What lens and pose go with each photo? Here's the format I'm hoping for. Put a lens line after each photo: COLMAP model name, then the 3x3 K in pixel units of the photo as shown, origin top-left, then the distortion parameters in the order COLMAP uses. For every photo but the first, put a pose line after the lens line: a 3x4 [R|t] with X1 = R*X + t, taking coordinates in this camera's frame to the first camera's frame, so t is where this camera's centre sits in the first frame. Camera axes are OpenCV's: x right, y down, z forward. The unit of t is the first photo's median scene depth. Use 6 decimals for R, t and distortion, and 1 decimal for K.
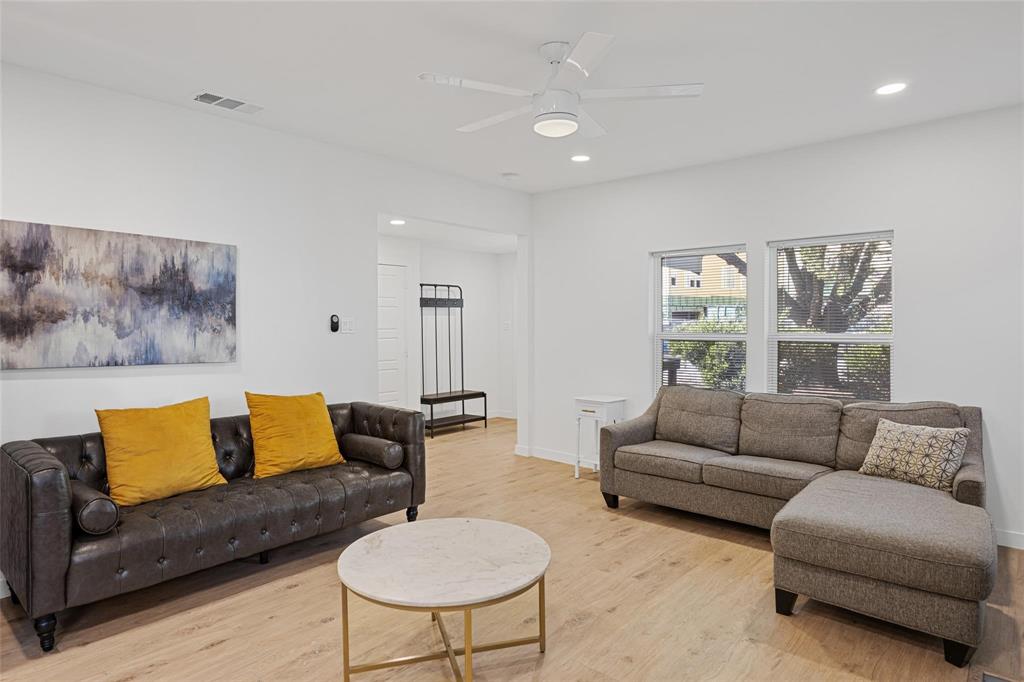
lens RADIAL K [[613.3, 0, 507.2], [0, 613.3, 322.1], [0, 0, 1]] dist [0.000773, -0.000022]
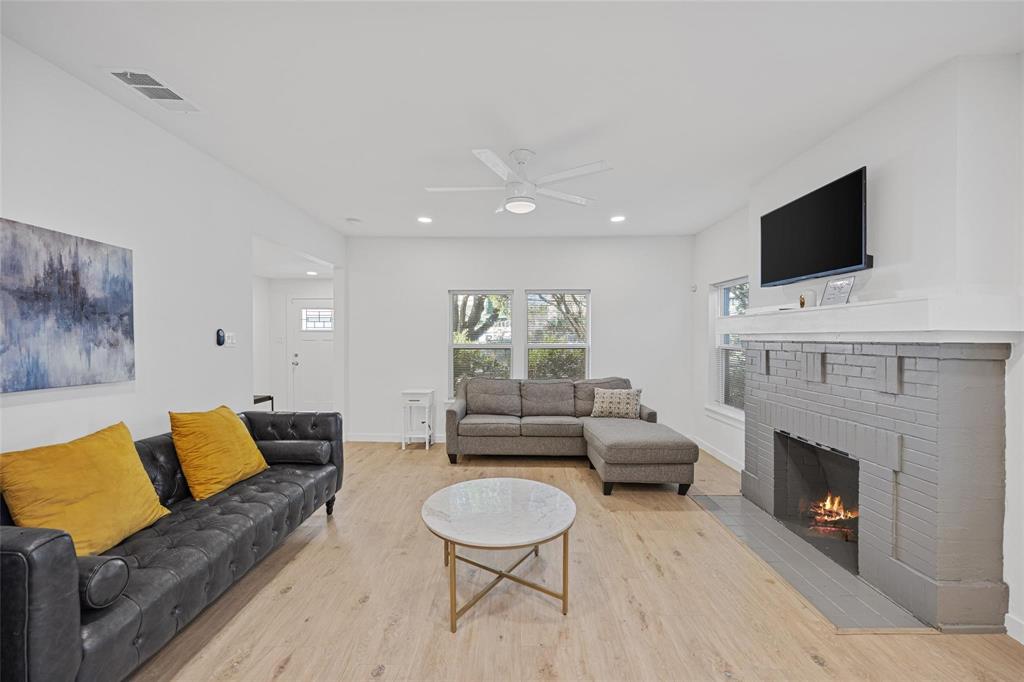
lens RADIAL K [[419.3, 0, 512.0], [0, 419.3, 341.0], [0, 0, 1]] dist [-0.002963, -0.000436]
pose [[0.747075, -0.002561, 0.664735, -0.459791], [-0.004272, 0.999953, 0.008653, -0.000180], [-0.664726, -0.009305, 0.747029, 0.187694]]
